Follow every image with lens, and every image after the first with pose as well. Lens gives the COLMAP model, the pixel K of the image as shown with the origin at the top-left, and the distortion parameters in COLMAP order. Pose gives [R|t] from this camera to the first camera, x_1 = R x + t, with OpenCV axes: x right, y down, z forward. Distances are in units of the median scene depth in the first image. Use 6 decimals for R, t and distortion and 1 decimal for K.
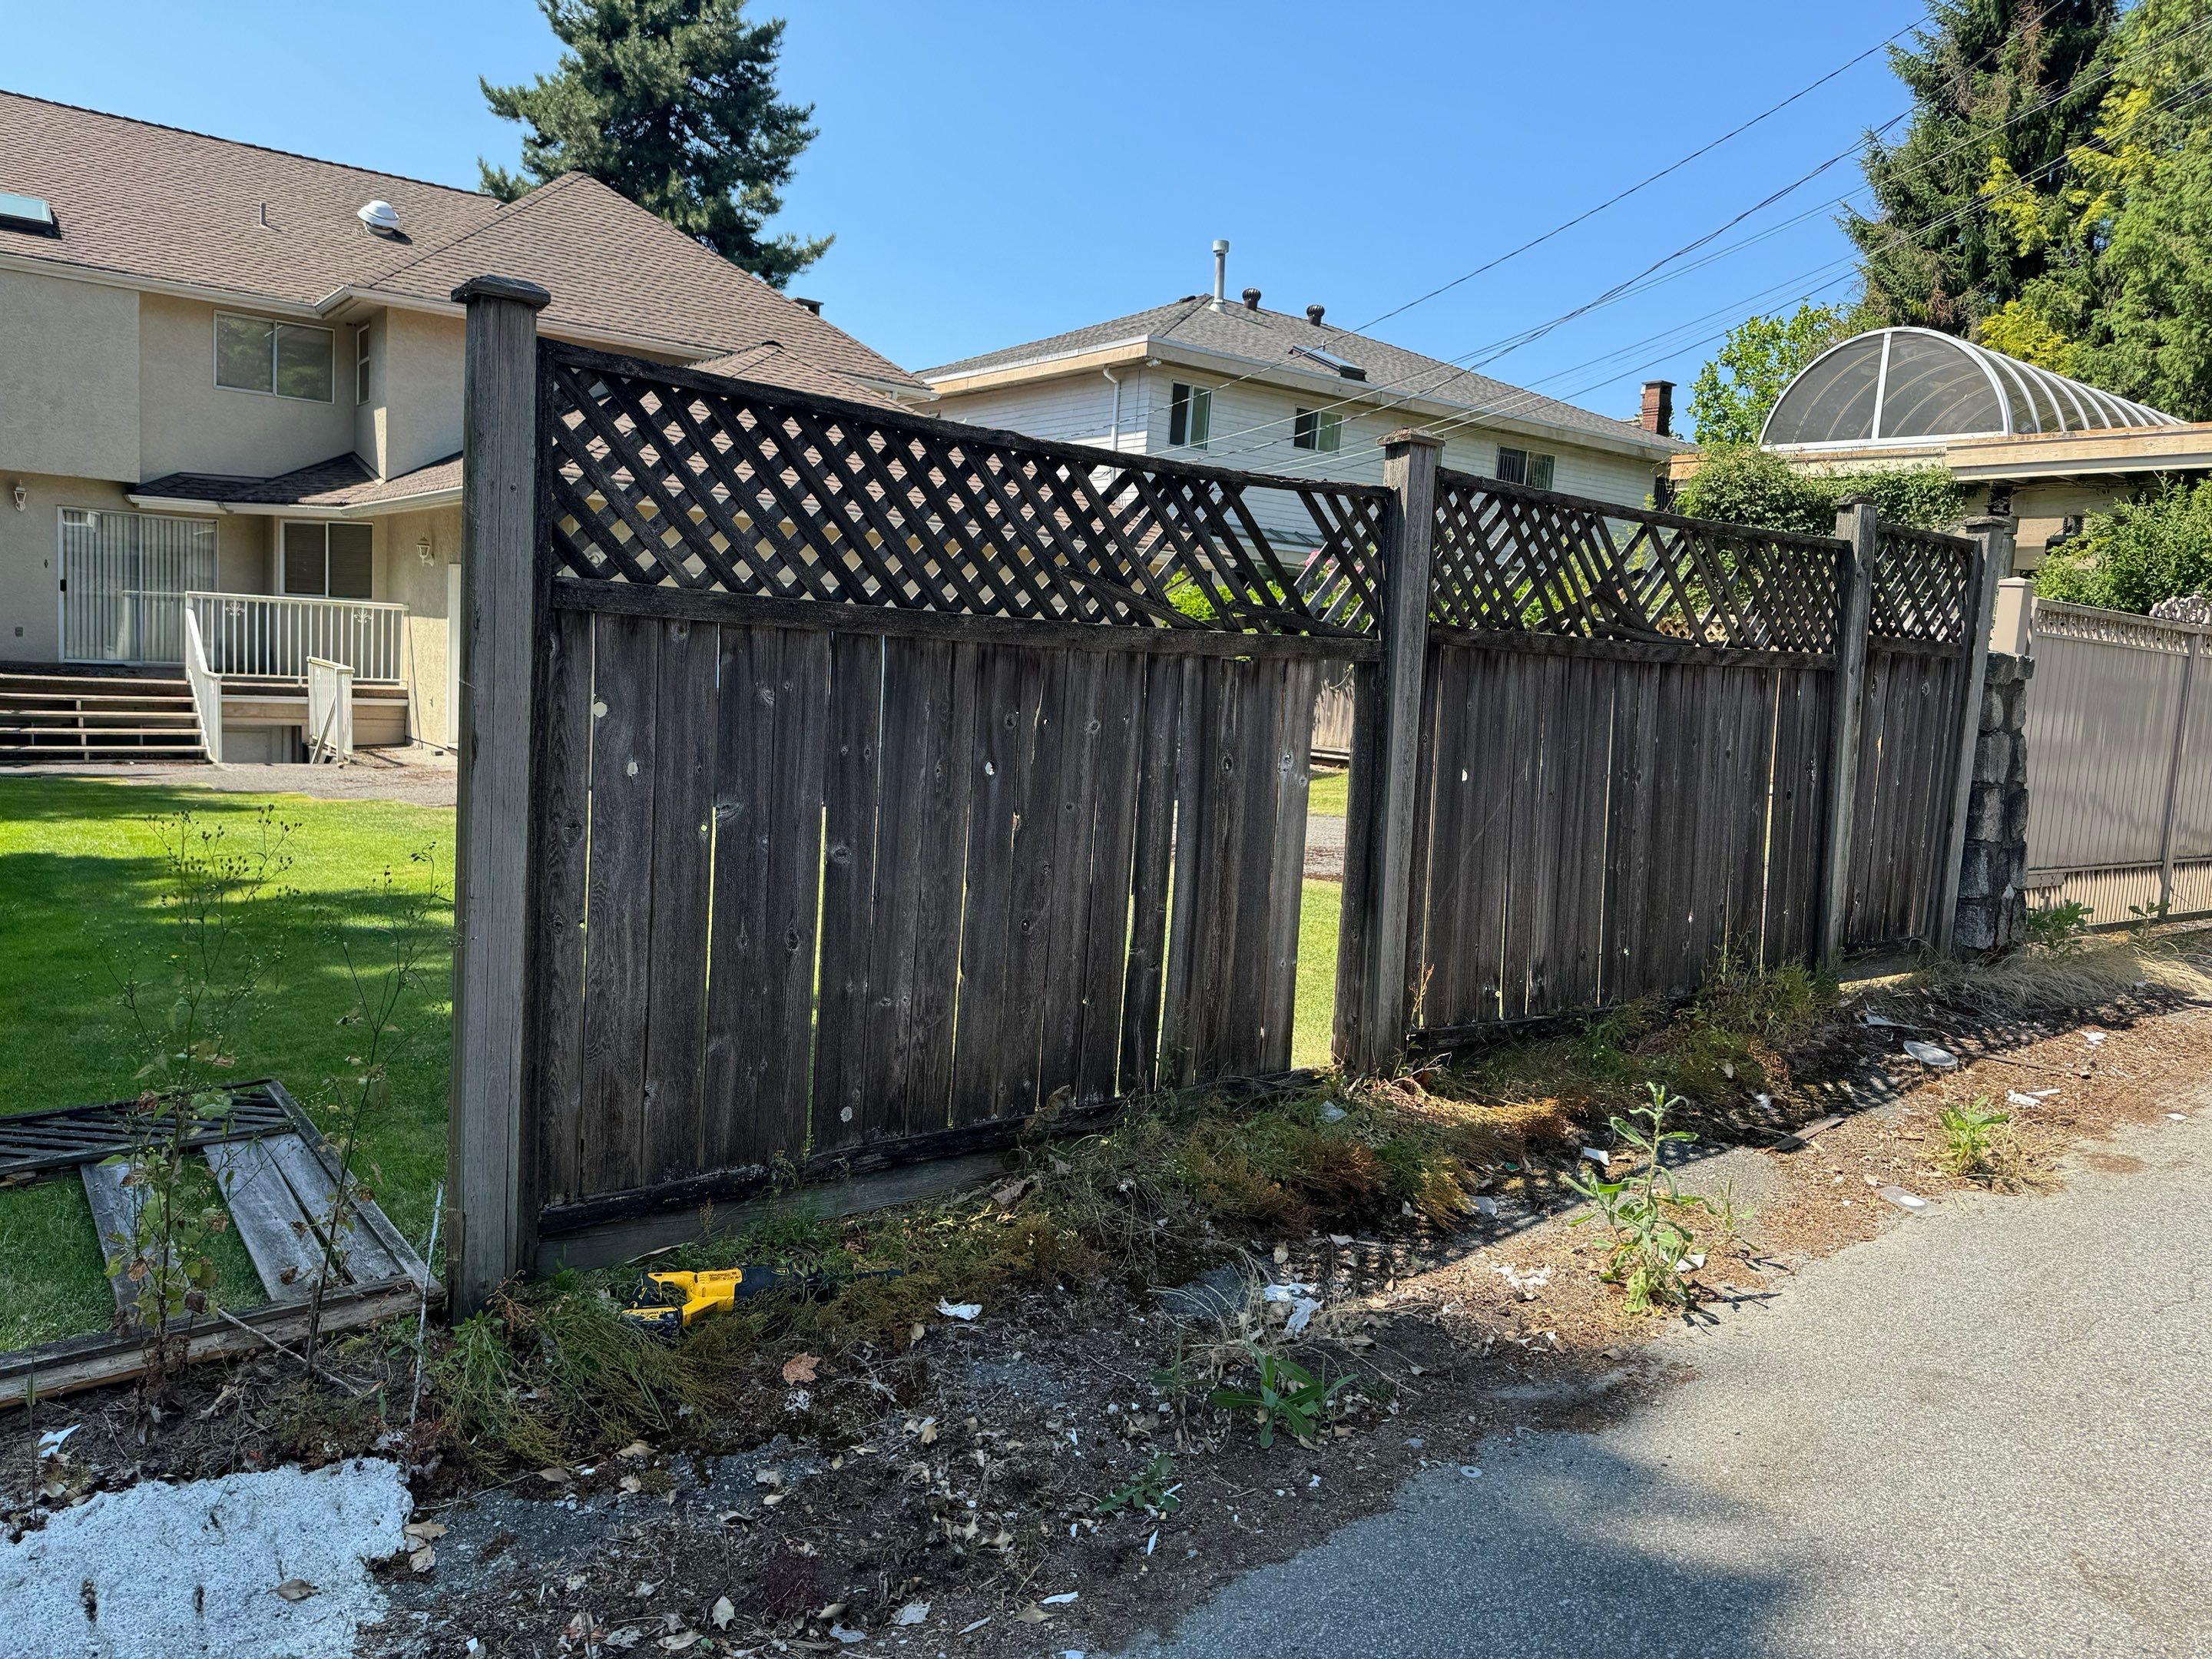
lens RADIAL K [[1553.1, 0, 1090.8], [0, 1553.1, 826.3], [0, 0, 1]] dist [0.039586, -0.046931]
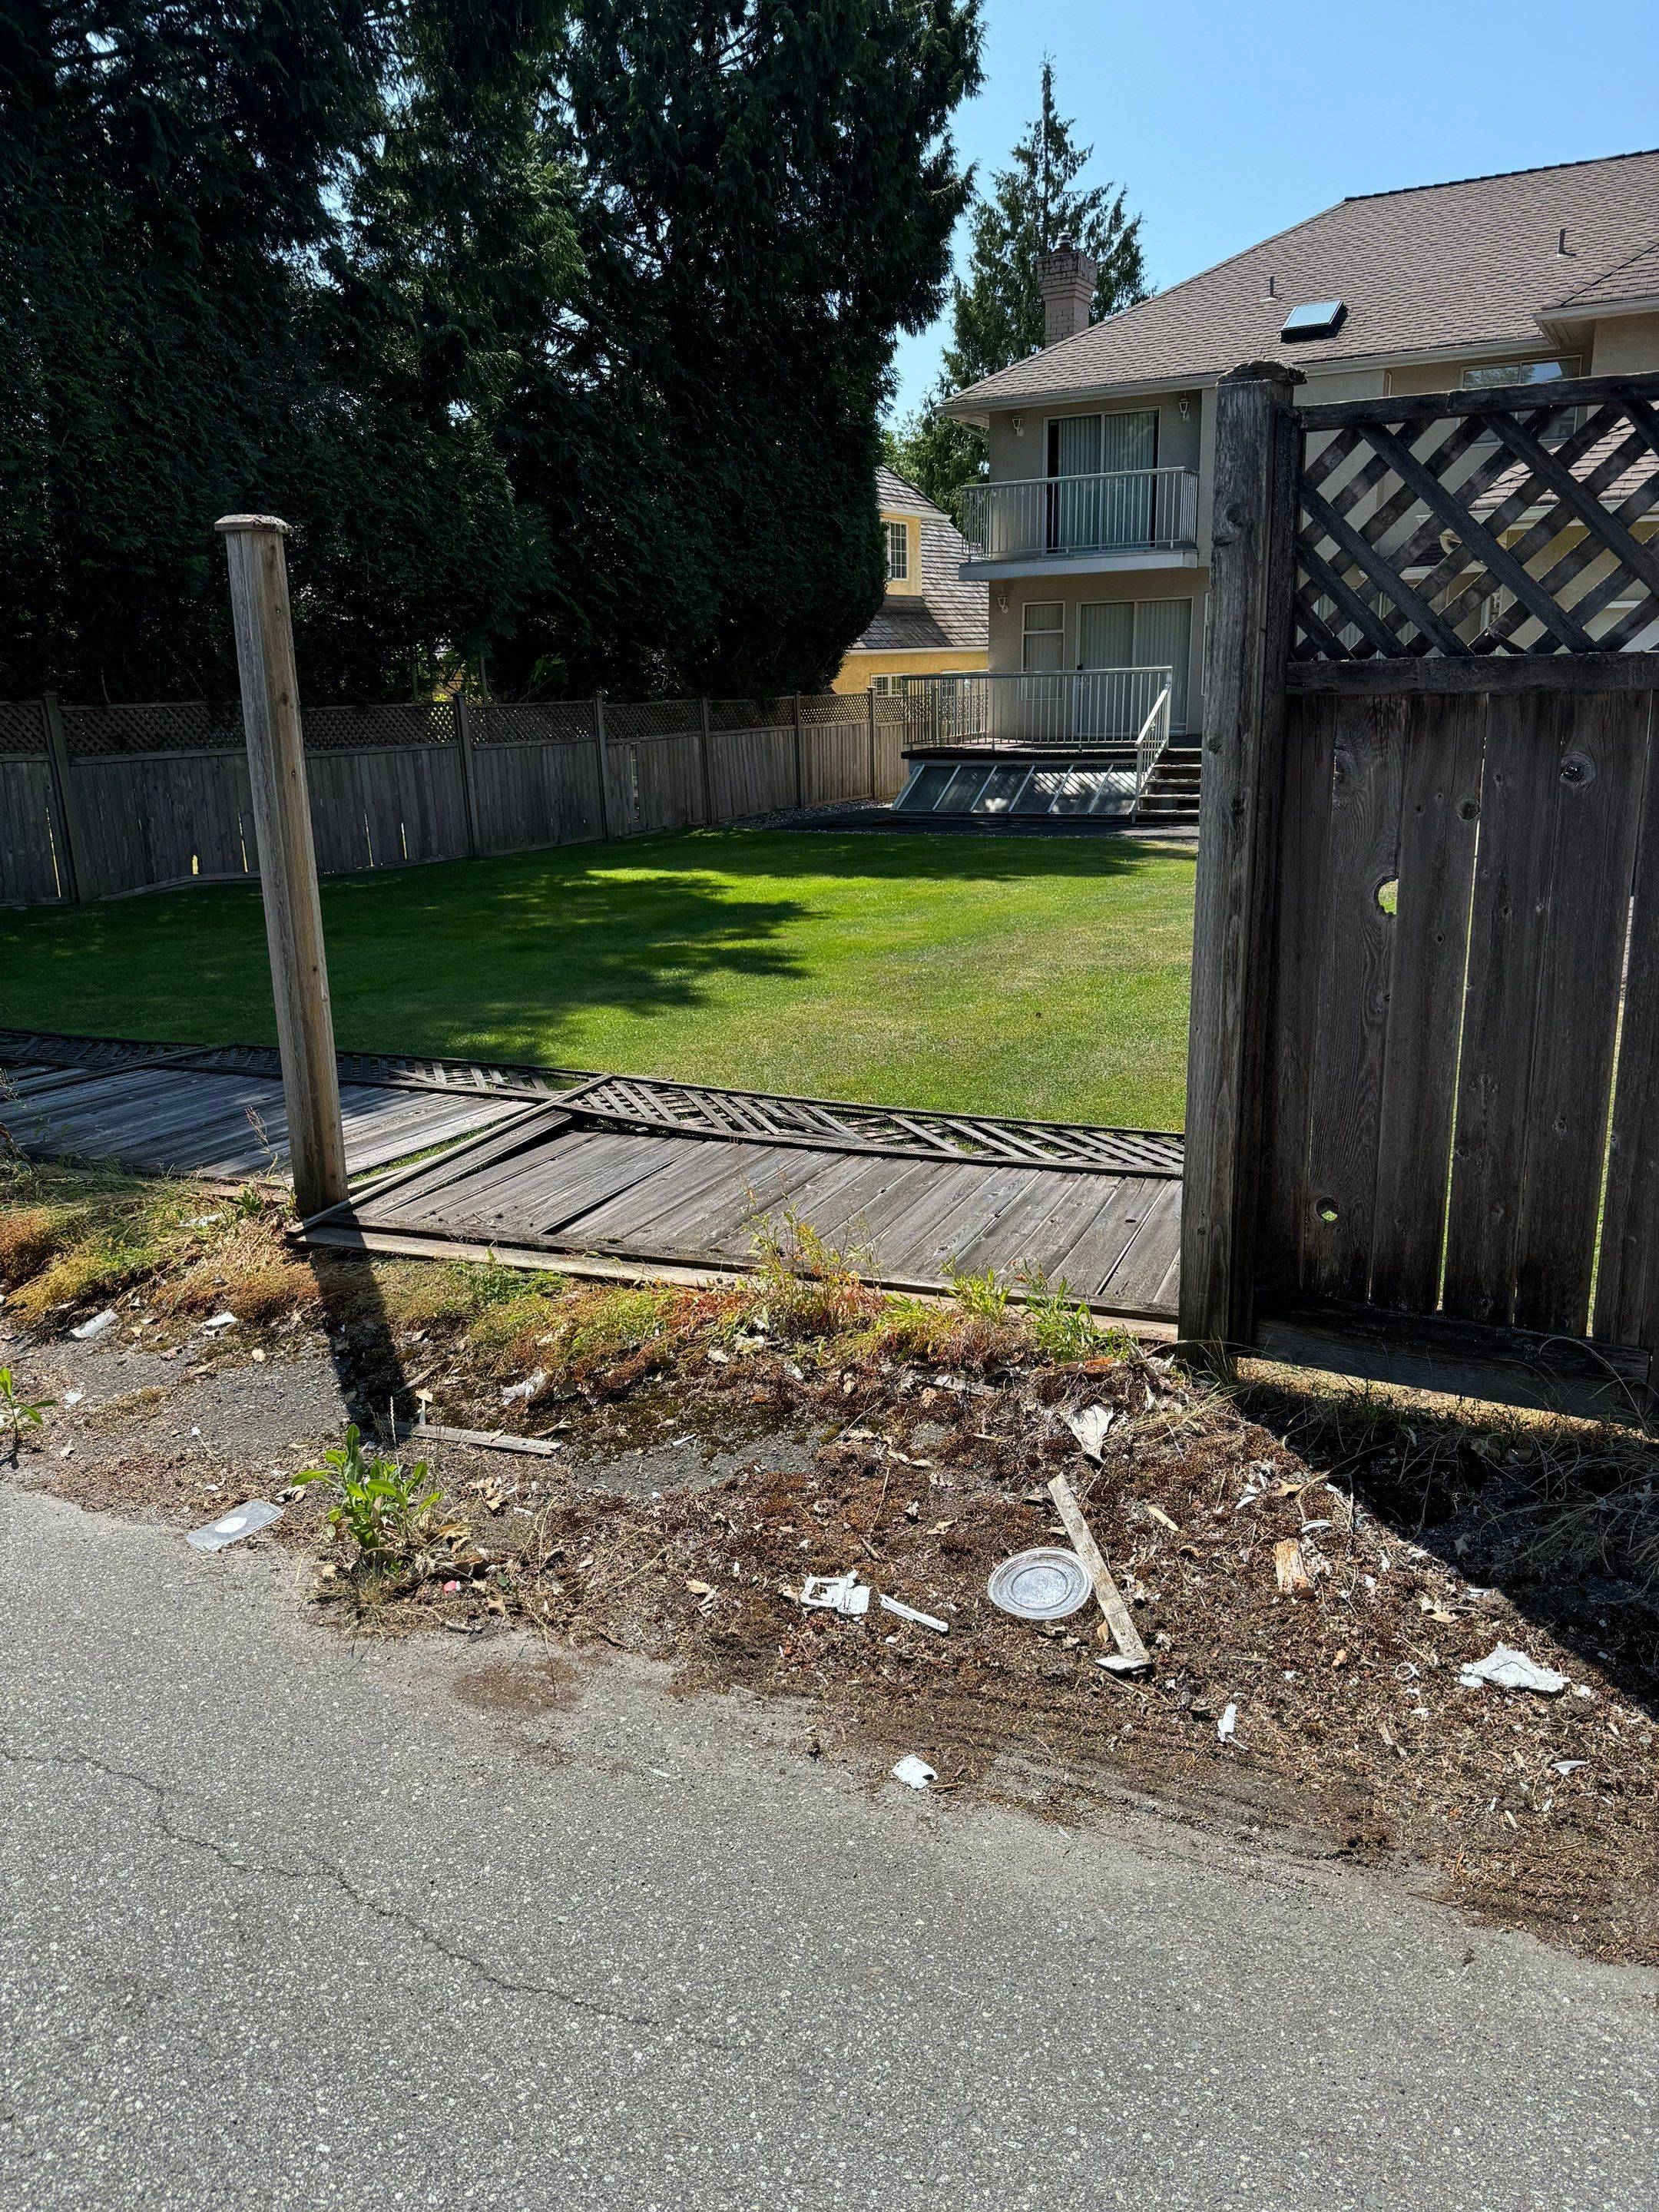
lens RADIAL K [[1553.1, 0, 817.0], [0, 1553.1, 1096.1], [0, 0, 1]] dist [0.039586, -0.046931]
pose [[0.406750, 0.173668, -0.896880, 0.265083], [-0.045967, 0.984411, 0.169771, -0.020171], [0.912382, -0.027827, 0.408392, 0.201289]]
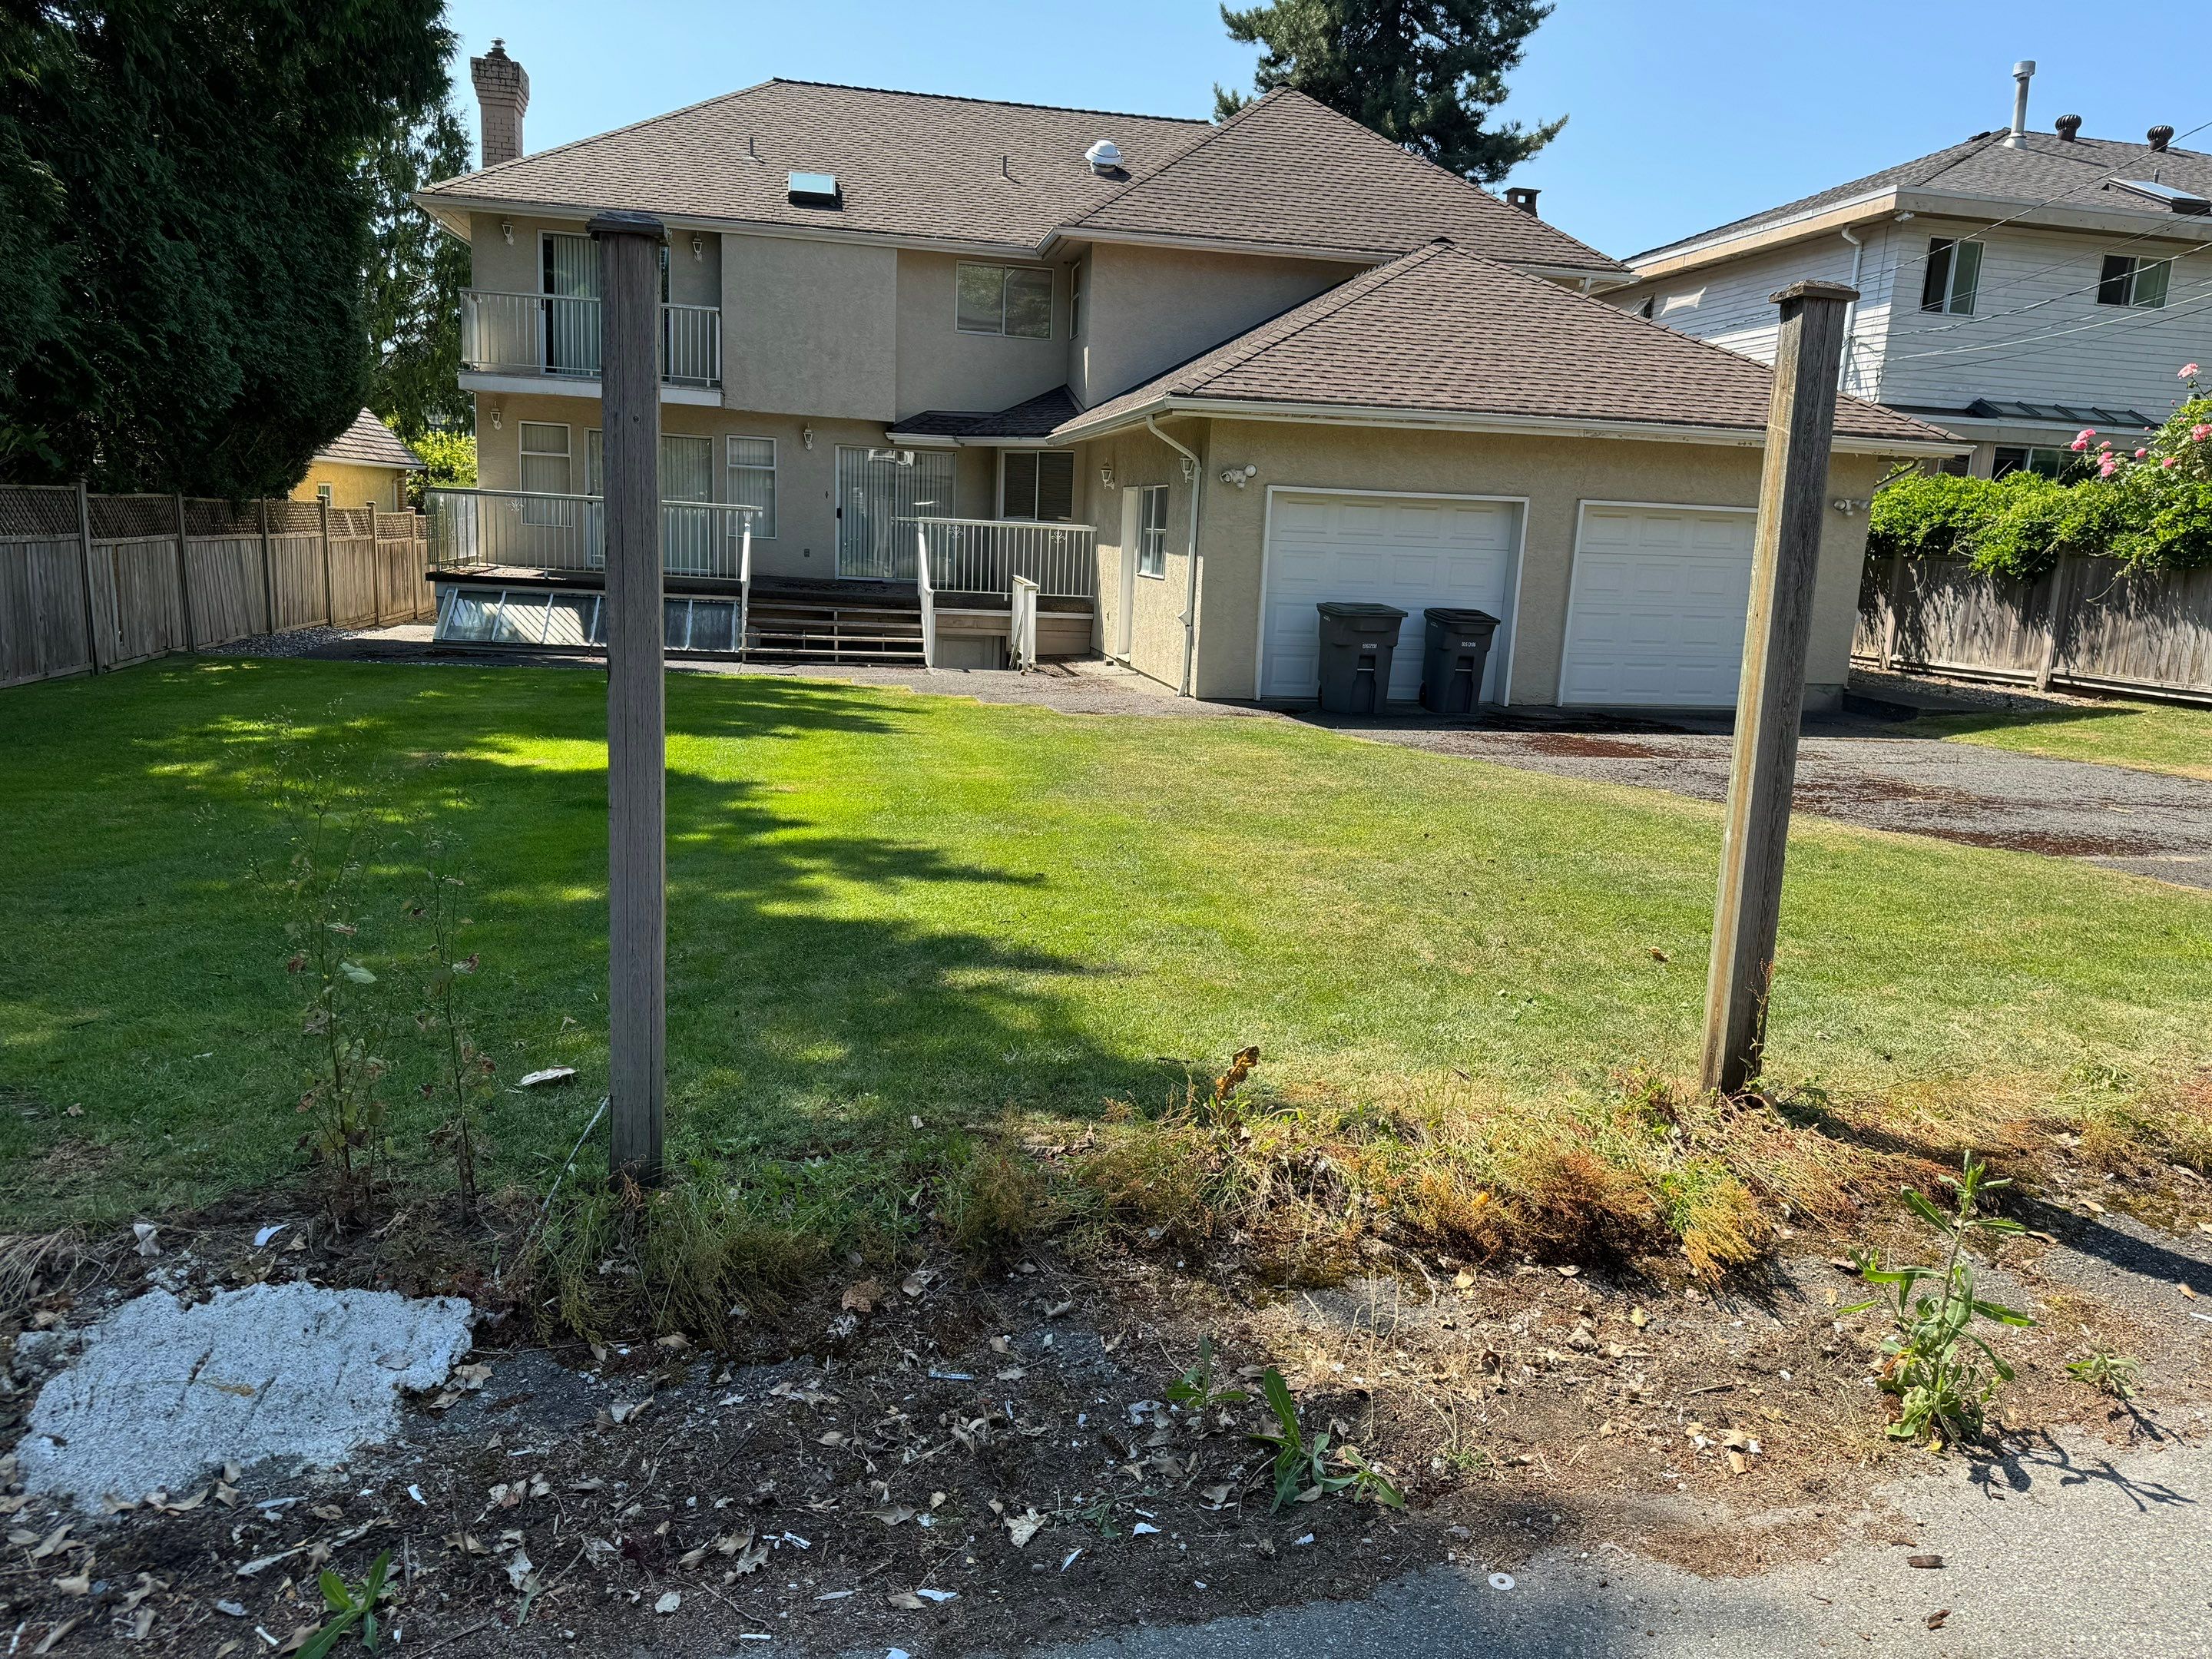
lens RADIAL K [[1553.1, 0, 1109.5], [0, 1553.1, 828.6], [0, 0, 1]] dist [0.039586, -0.046931]
pose [[0.897688, 0.067493, -0.435432, 0.054758], [-0.042102, 0.996816, 0.067711, -0.003815], [0.438616, -0.042451, 0.897671, 0.026618]]
